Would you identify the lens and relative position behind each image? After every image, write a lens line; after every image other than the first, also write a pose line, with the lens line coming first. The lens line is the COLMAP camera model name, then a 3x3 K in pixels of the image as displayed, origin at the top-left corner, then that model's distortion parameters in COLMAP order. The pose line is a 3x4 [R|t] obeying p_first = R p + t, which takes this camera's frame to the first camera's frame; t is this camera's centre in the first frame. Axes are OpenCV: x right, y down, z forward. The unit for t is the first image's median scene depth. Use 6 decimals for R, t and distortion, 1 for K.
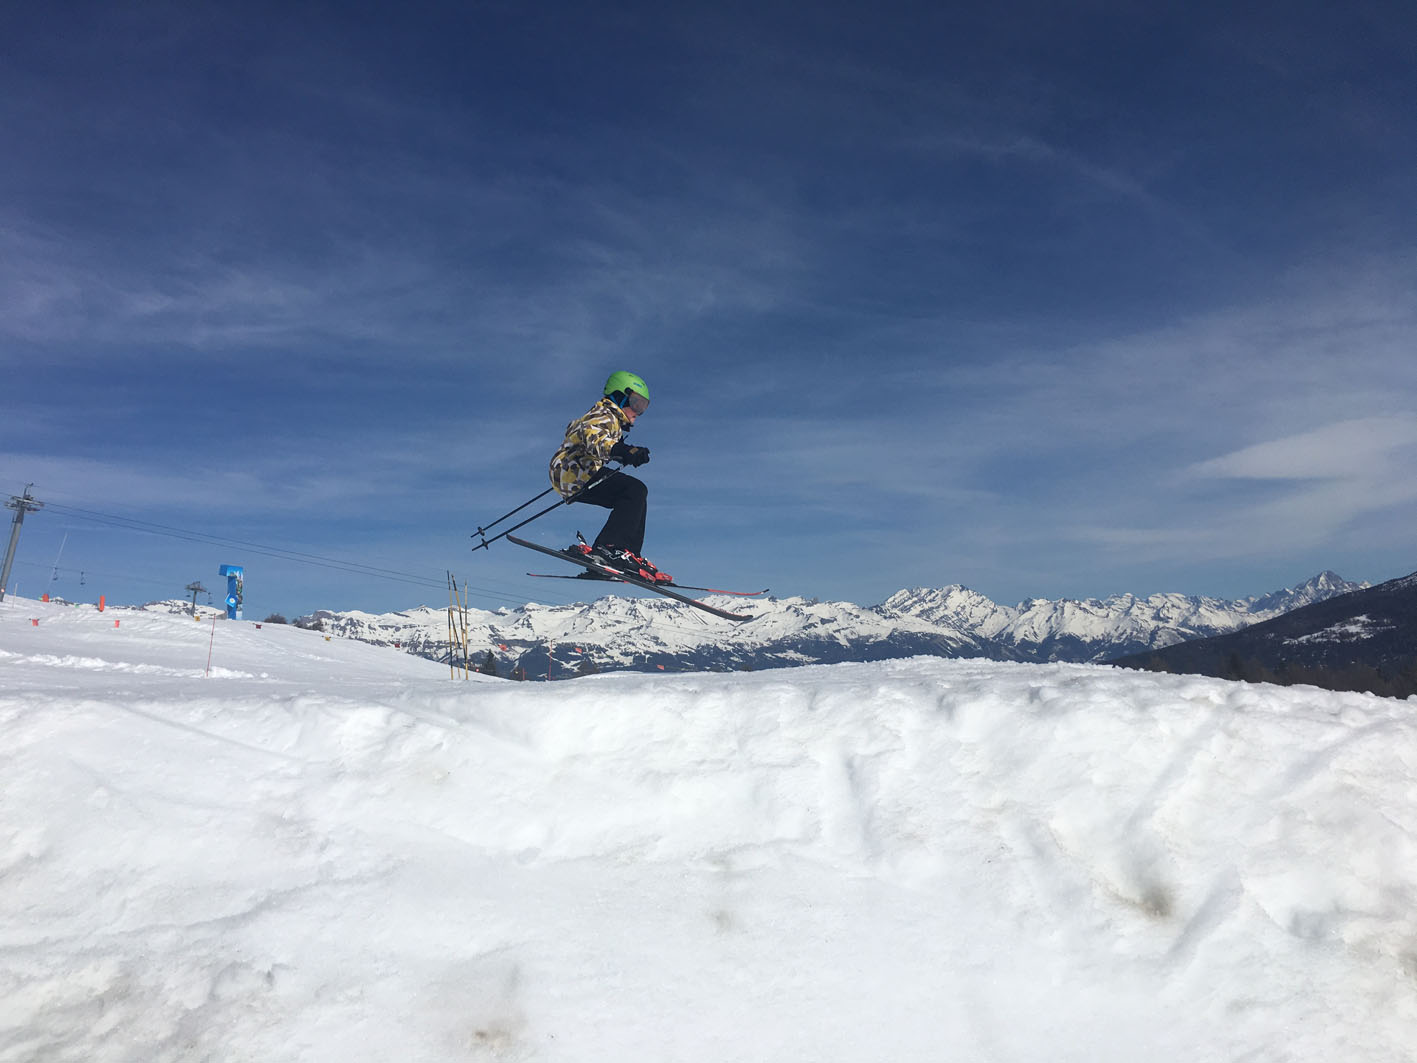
lens RADIAL K [[1217.7, 0, 717.1], [0, 1217.7, 533.4], [0, 0, 1]] dist [0.074727, -0.100196]
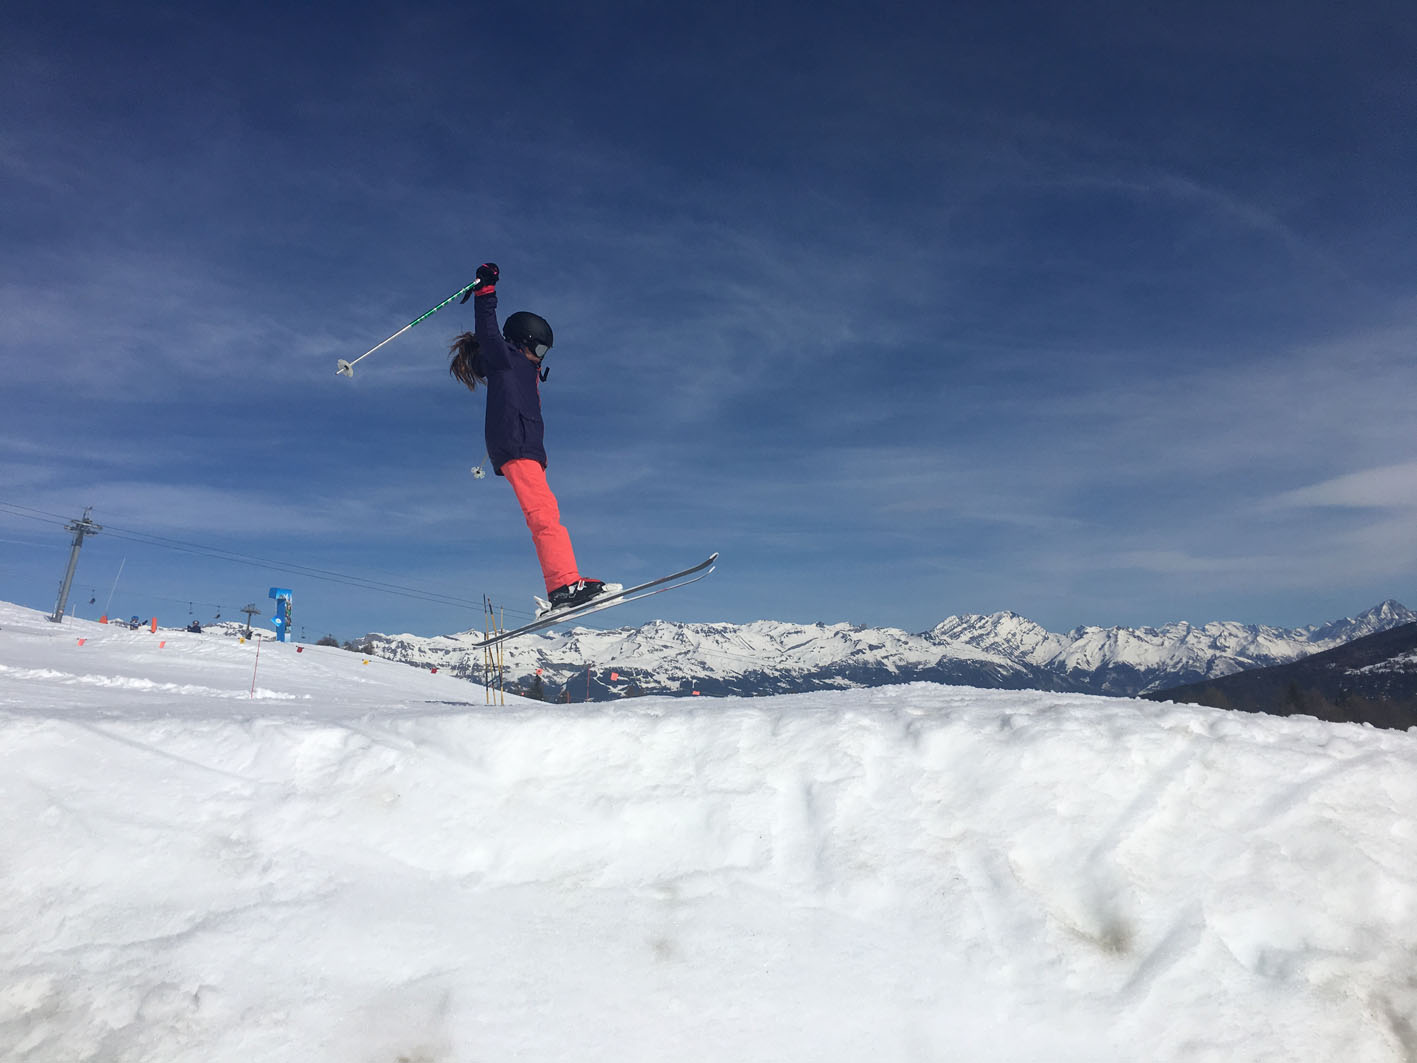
lens RADIAL K [[1217.7, 0, 715.5], [0, 1217.7, 530.9], [0, 0, 1]] dist [0.074727, -0.100196]
pose [[0.999171, 0.003005, -0.040593, 0.073719], [-0.003920, 0.999740, -0.022484, 0.001559], [0.040515, 0.022624, 0.998923, 0.007657]]
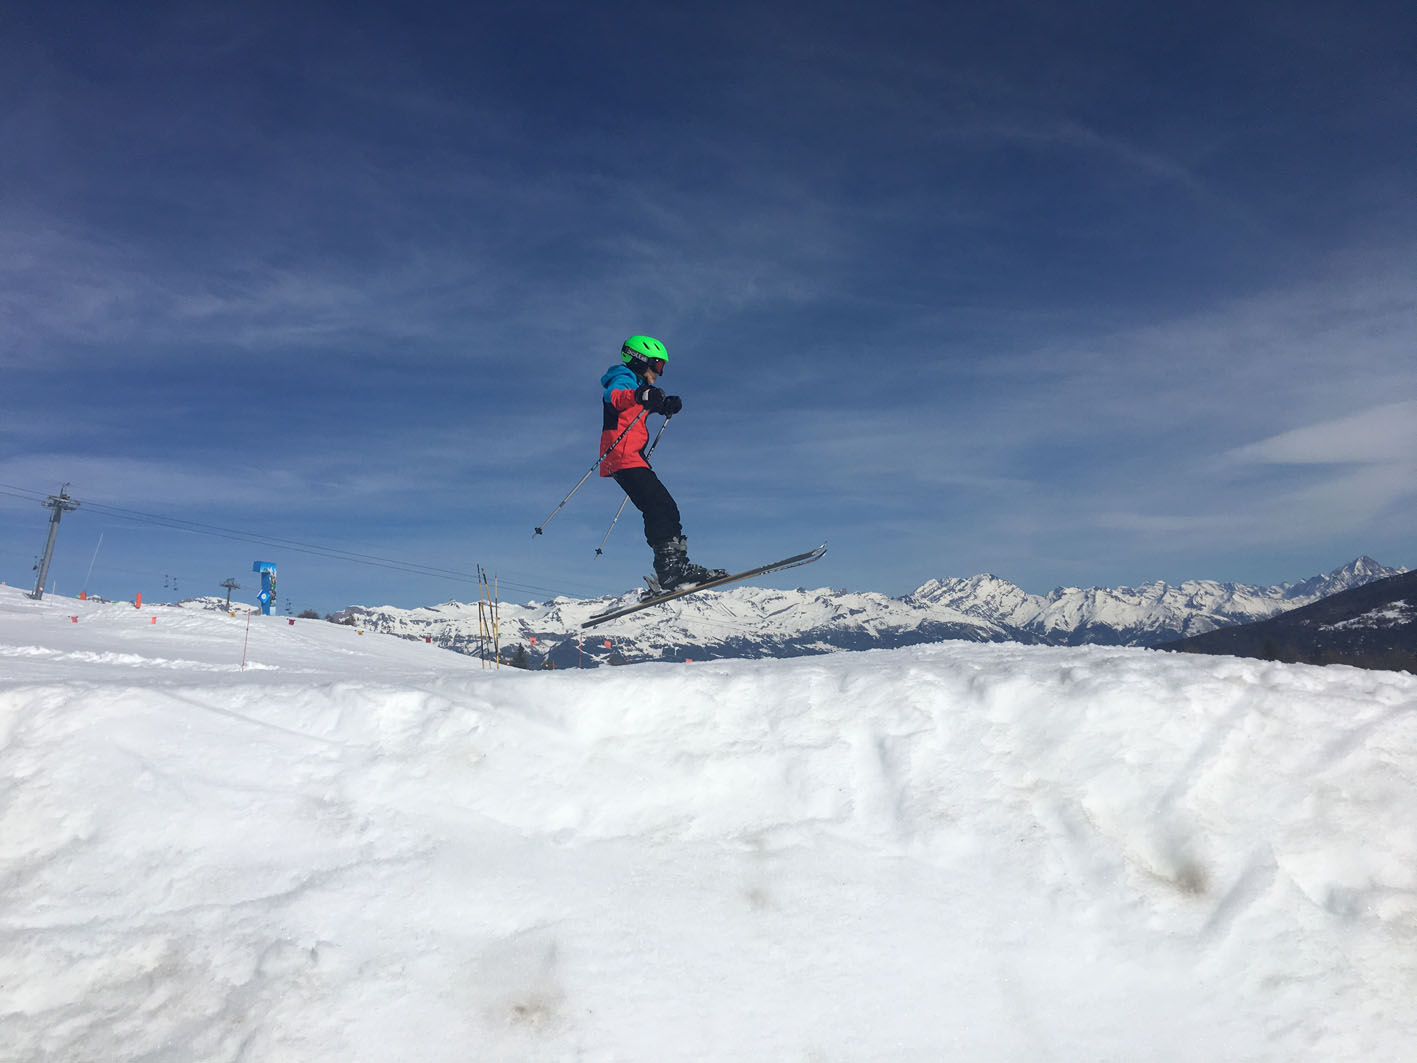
lens RADIAL K [[1217.7, 0, 716.4], [0, 1217.7, 530.9], [0, 0, 1]] dist [0.074727, -0.100196]
pose [[0.999665, -0.011181, -0.023330, -0.001491], [0.011289, 0.999926, 0.004508, 0.006786], [0.023278, -0.004770, 0.999718, -0.007561]]
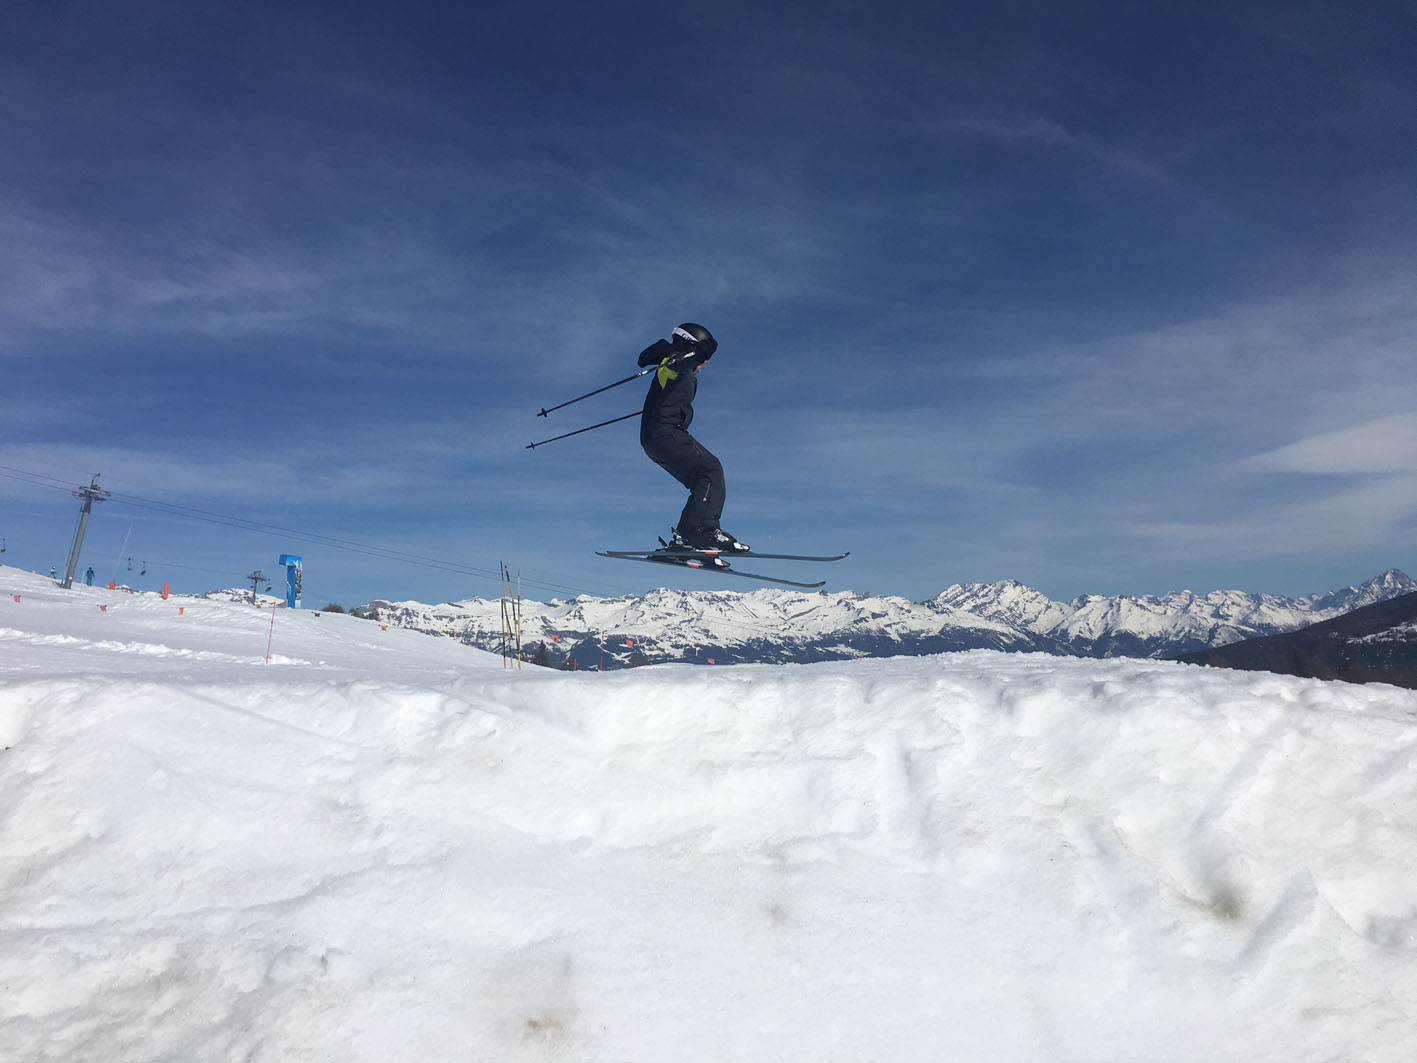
lens RADIAL K [[1217.7, 0, 715.2], [0, 1217.7, 533.9], [0, 0, 1]] dist [0.074727, -0.100196]
pose [[0.999040, 0.006209, -0.043375, -0.003883], [-0.005951, 0.999964, 0.006078, 0.004205], [0.043411, -0.005814, 0.999040, 0.014486]]
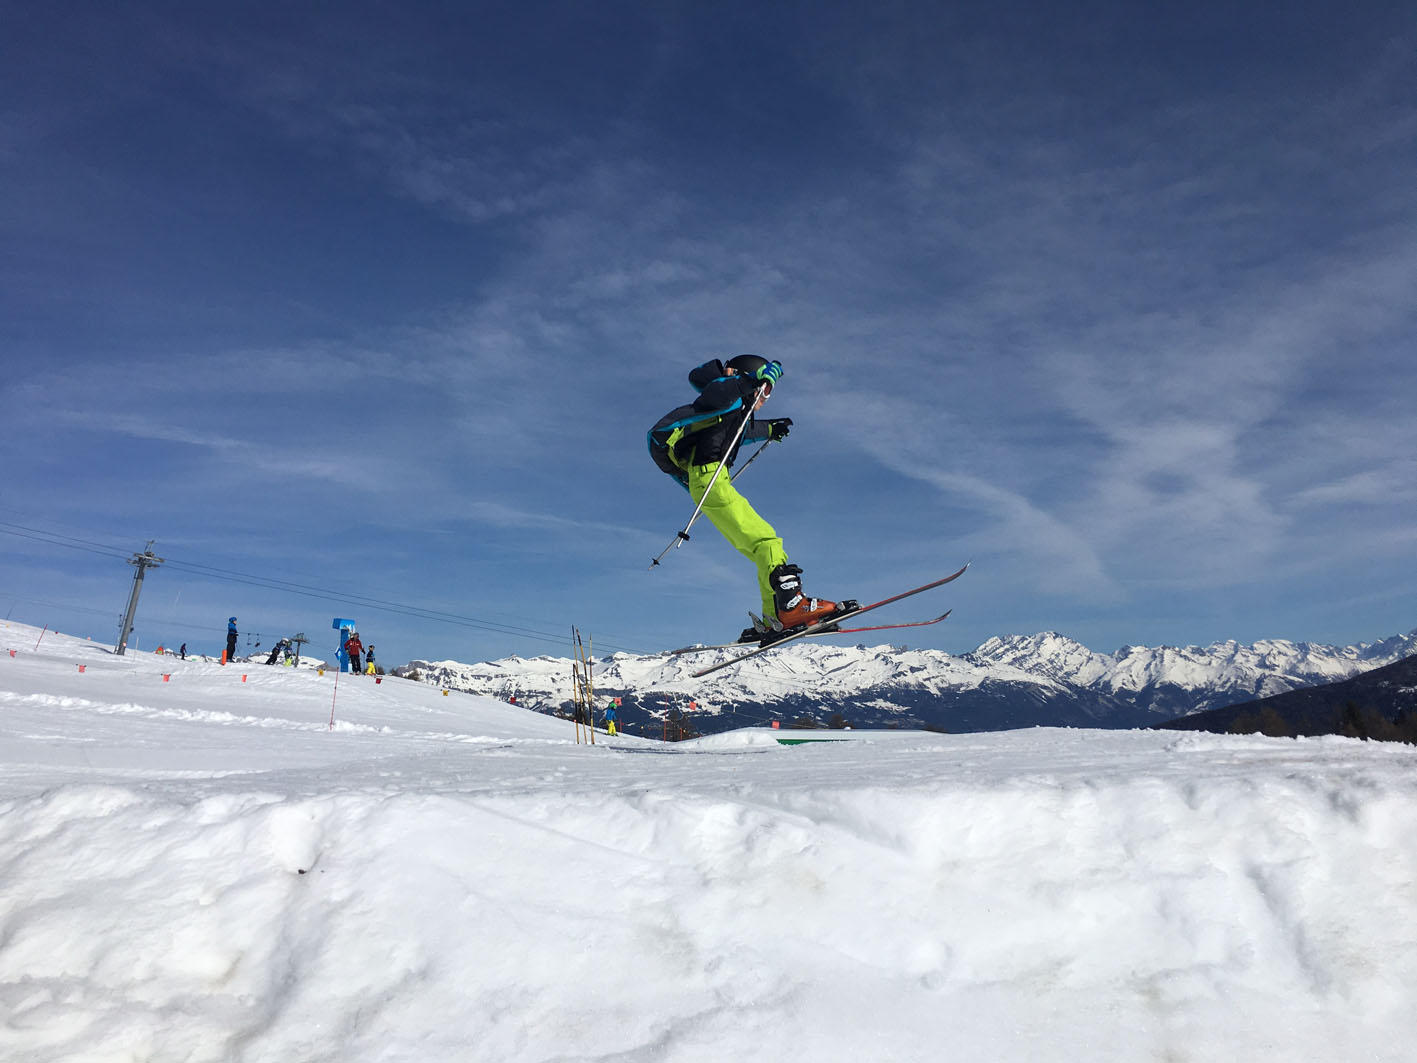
lens RADIAL K [[1217.7, 0, 712.1], [0, 1217.7, 530.1], [0, 0, 1]] dist [0.074727, -0.100196]
pose [[0.997235, -0.011753, -0.073379, -0.219591], [0.008655, 0.999063, -0.042395, -0.026517], [0.073808, 0.041642, 0.996403, 0.066285]]
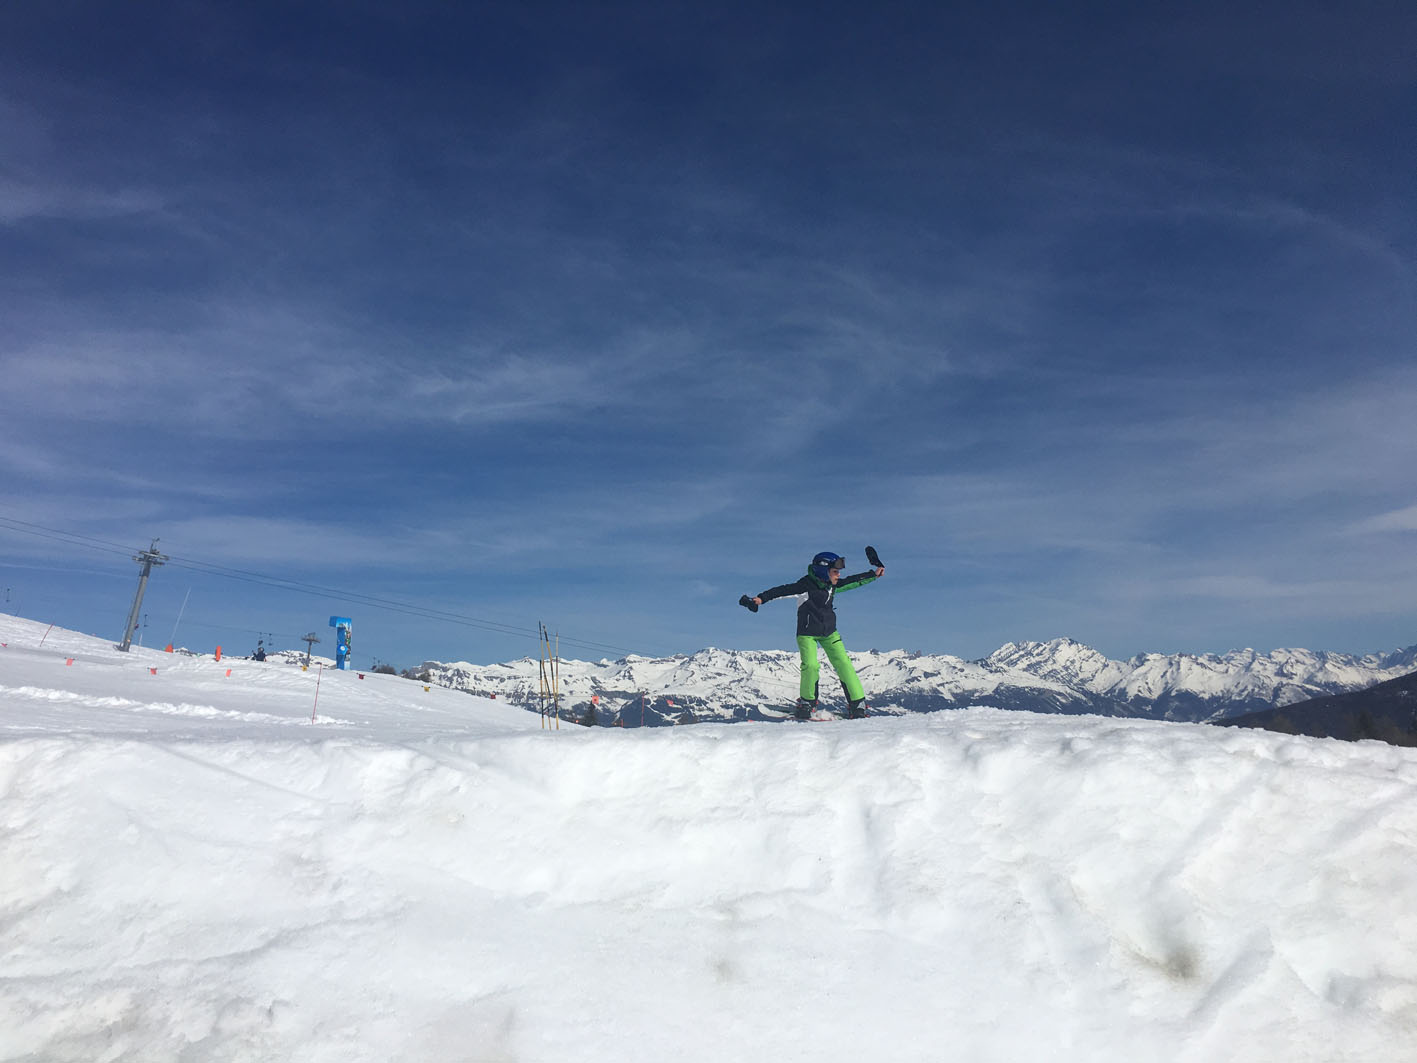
lens RADIAL K [[1217.7, 0, 713.8], [0, 1217.7, 528.8], [0, 0, 1]] dist [0.074727, -0.100196]
pose [[0.996373, -0.004703, -0.084964, 0.070728], [0.000753, 0.998920, -0.046459, 0.004692], [0.085091, 0.046227, 0.995300, -0.004692]]
